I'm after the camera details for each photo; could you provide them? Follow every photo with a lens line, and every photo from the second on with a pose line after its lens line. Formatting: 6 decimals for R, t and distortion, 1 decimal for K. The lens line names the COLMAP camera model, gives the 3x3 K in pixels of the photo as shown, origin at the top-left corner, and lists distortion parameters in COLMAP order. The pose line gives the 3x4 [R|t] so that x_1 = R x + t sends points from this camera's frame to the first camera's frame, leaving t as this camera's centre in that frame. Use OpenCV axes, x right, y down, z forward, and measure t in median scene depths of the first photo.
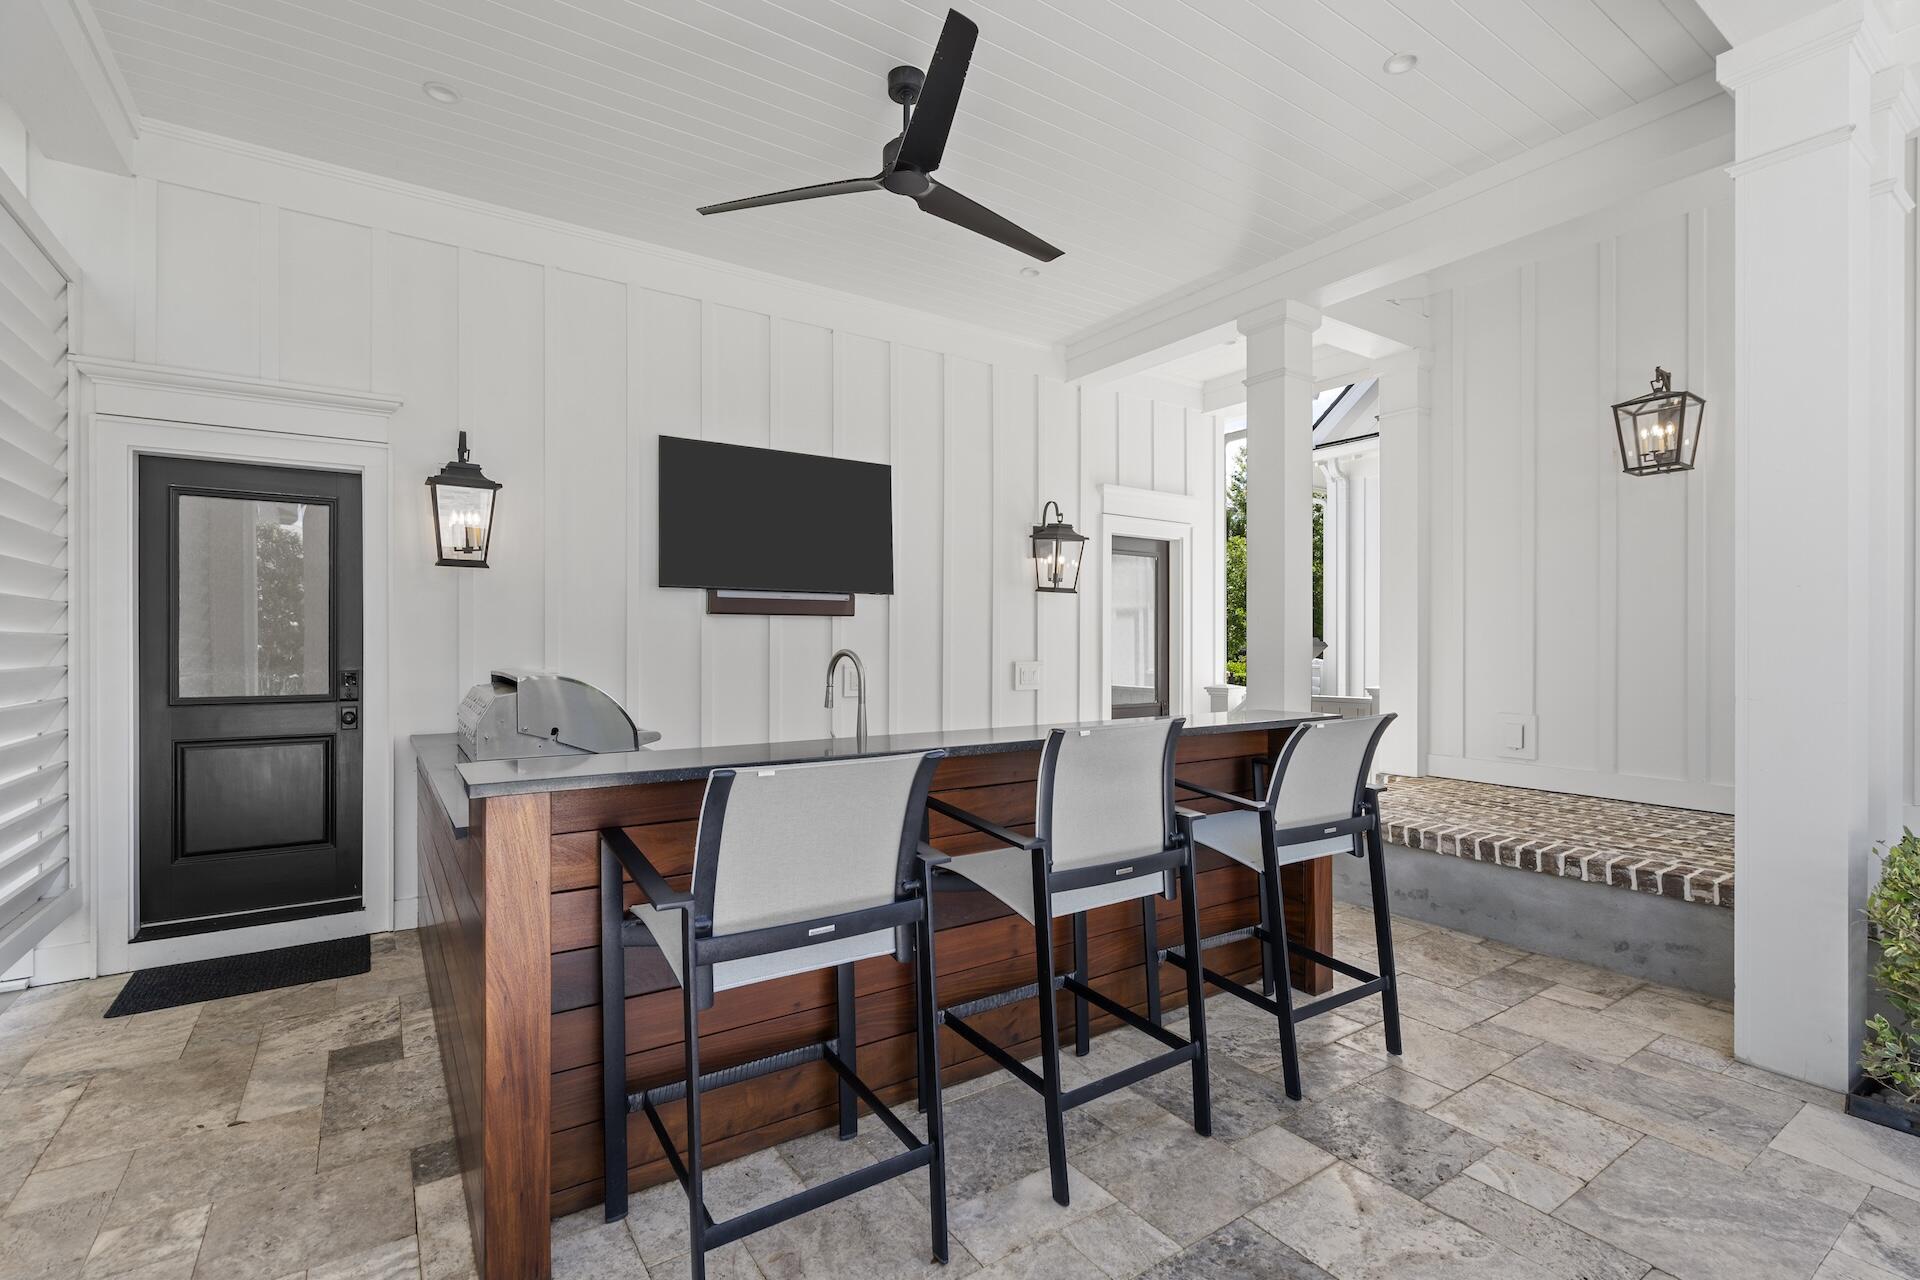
lens RADIAL K [[874.9, 0, 958.9], [0, 874.9, 642.7], [0, 0, 1]] dist [-0.003964, -0.000159]
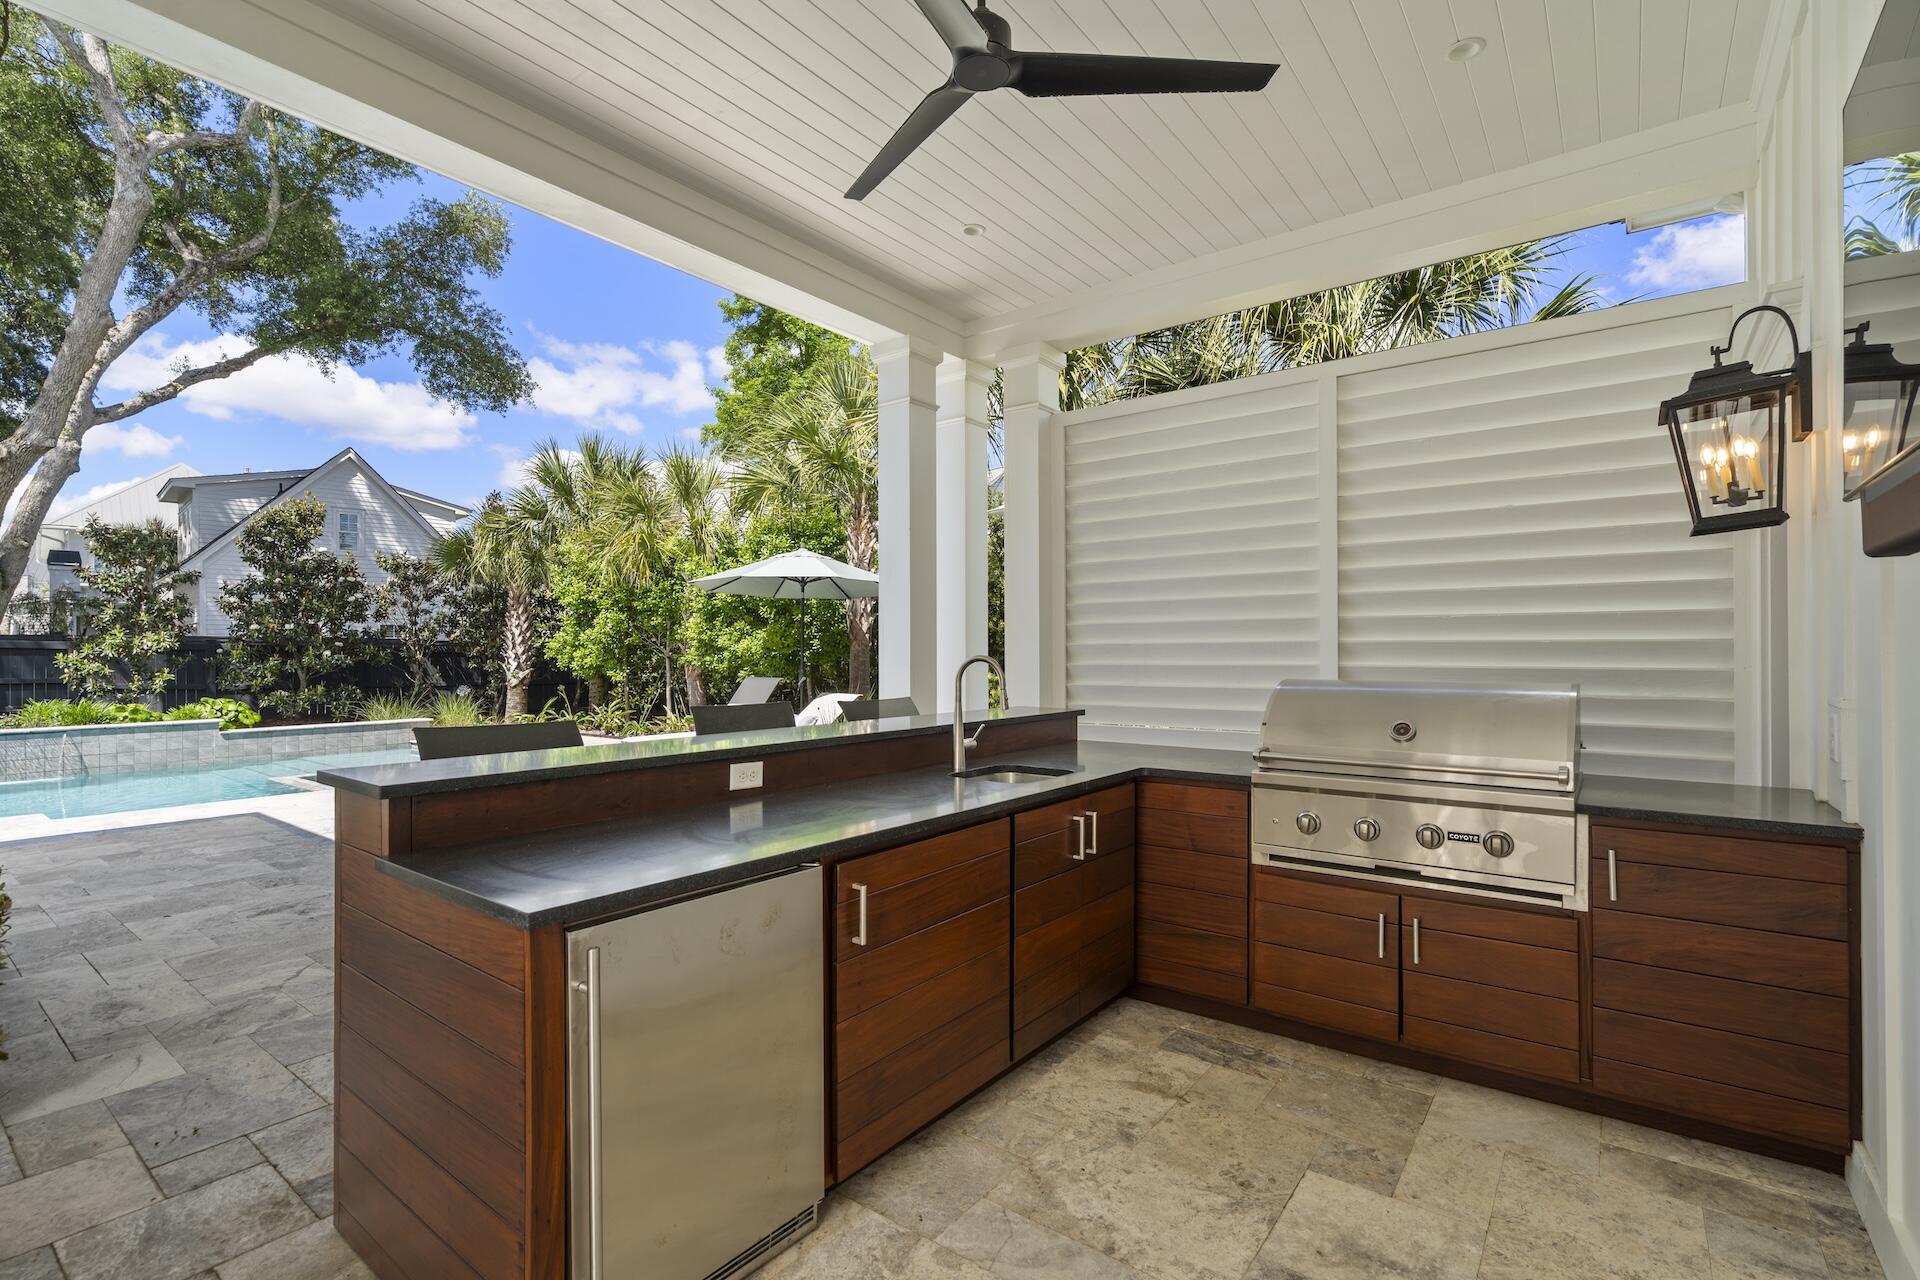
lens RADIAL K [[874.9, 0, 959.3], [0, 874.9, 644.9], [0, 0, 1]] dist [-0.003964, -0.000159]
pose [[-0.948289, 0.005544, -0.317360, 0.226605], [0.006333, 0.999979, -0.001455, -0.006974], [0.317346, -0.003390, -0.948304, 1.939045]]
